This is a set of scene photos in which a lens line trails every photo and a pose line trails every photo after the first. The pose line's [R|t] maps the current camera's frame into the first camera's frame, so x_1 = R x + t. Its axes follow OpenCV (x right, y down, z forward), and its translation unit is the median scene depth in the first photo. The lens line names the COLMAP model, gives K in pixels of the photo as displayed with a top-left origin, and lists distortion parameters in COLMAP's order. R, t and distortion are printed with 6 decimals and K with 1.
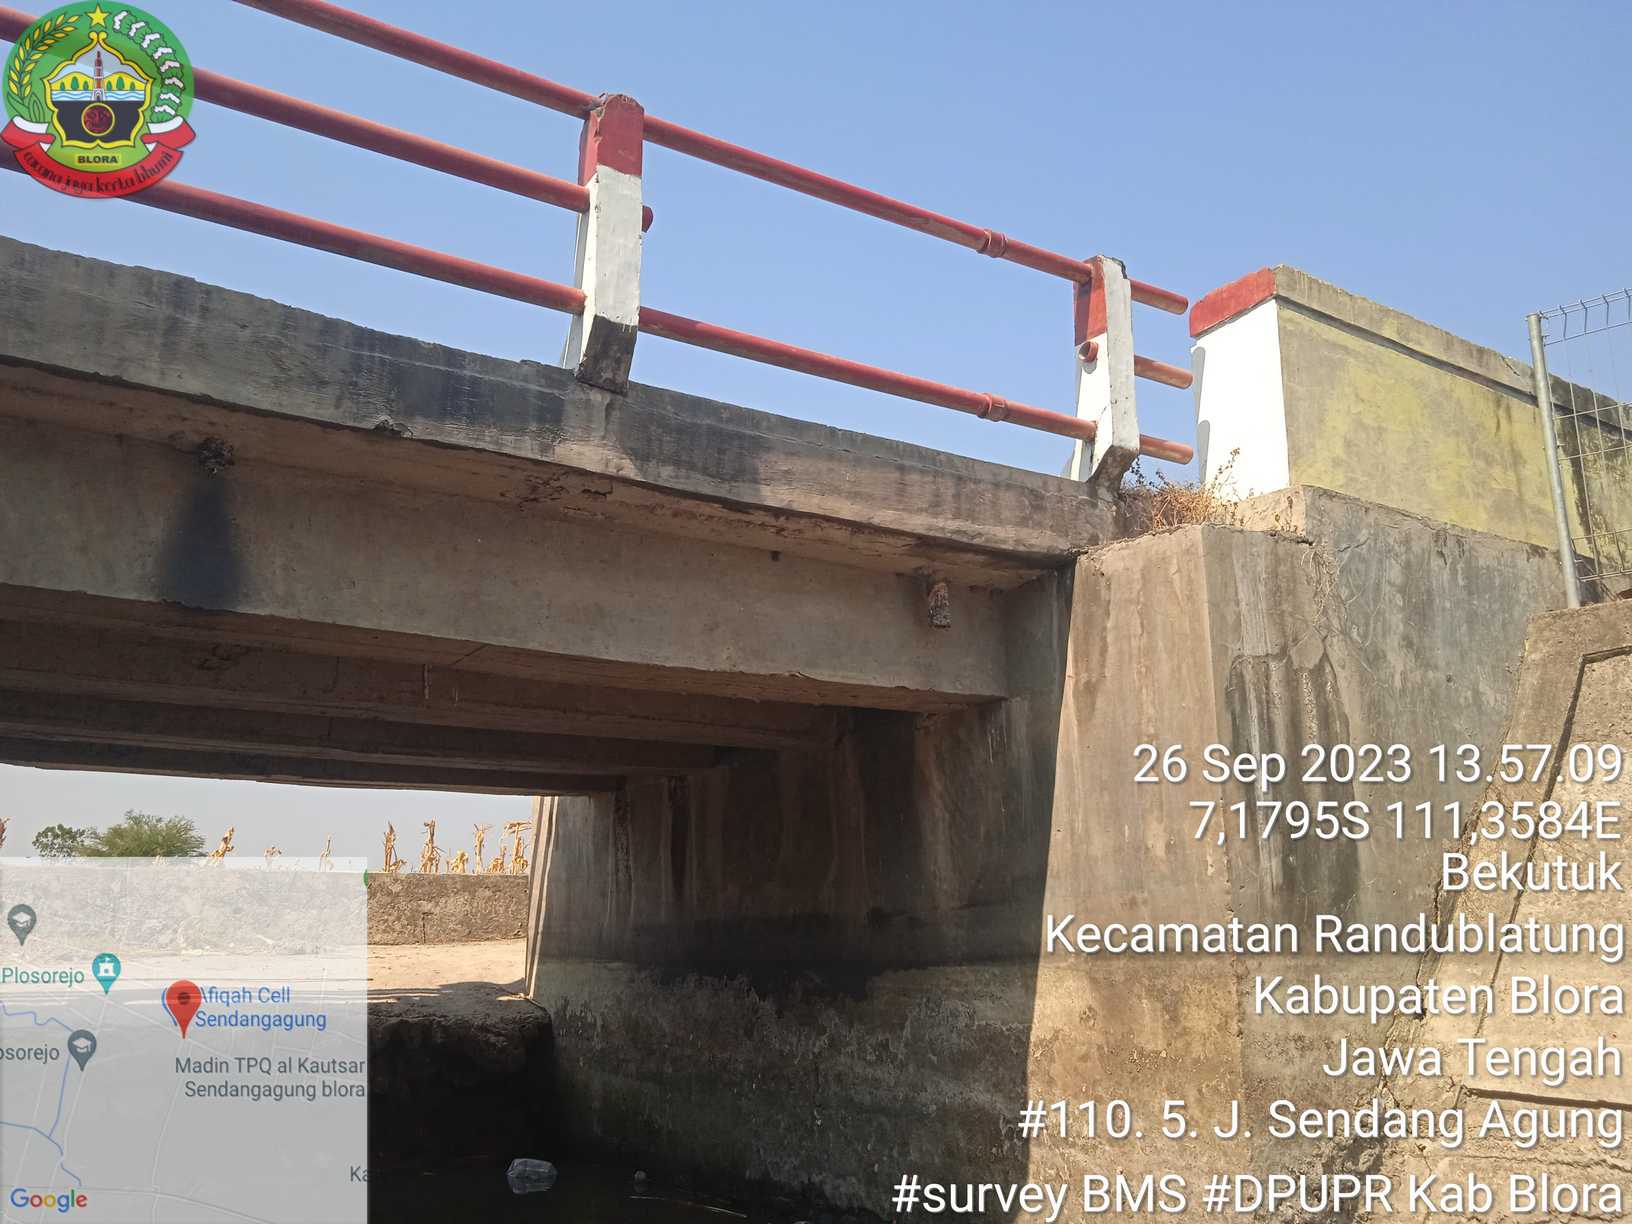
lens RADIAL K [[1349.3, 0, 816.0], [0, 1349.3, 612.0], [0, 0, 1]] dist [0.063143, -0.068180]
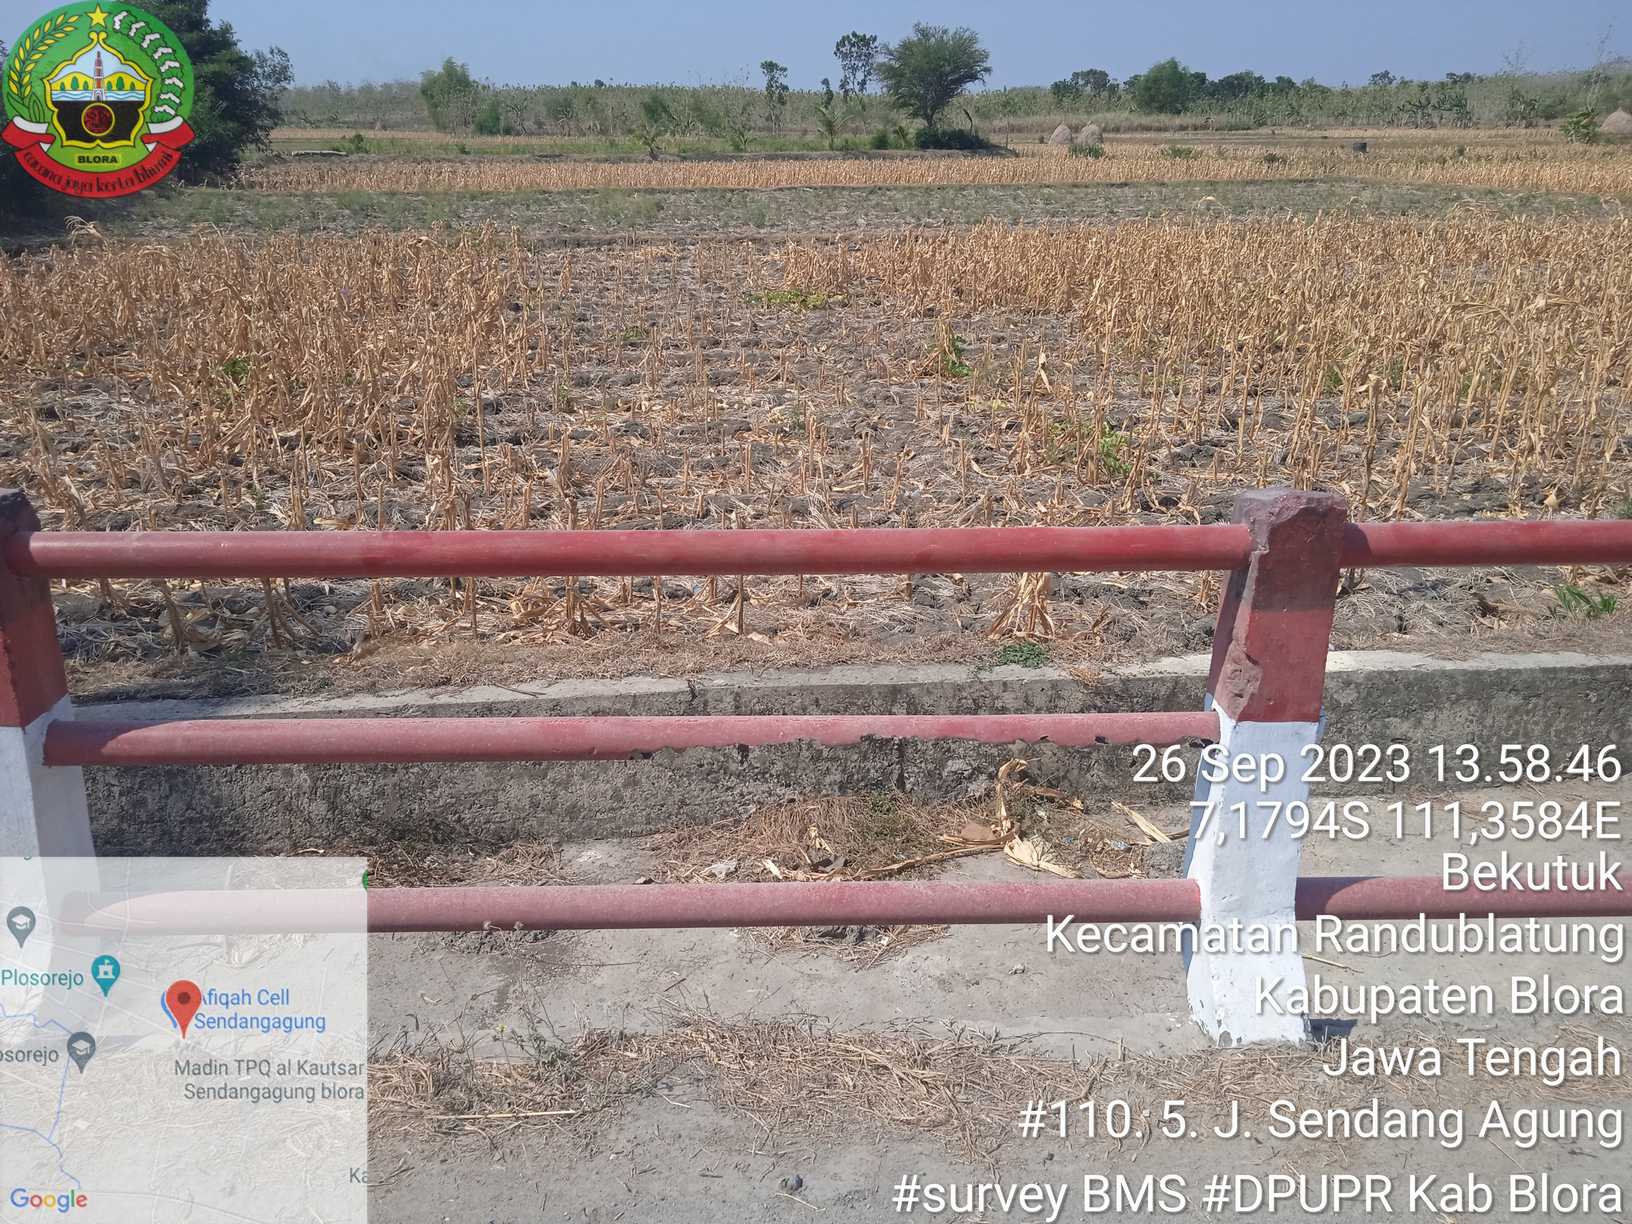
lens RADIAL K [[1349.3, 0, 816.0], [0, 1349.3, 612.0], [0, 0, 1]] dist [0.063143, -0.068180]
pose [[0.862879, 0.181318, -0.471766, -0.237719], [0.115832, 0.837641, 0.533798, -0.146571], [0.491958, -0.515249, 0.701781, 0.515624]]
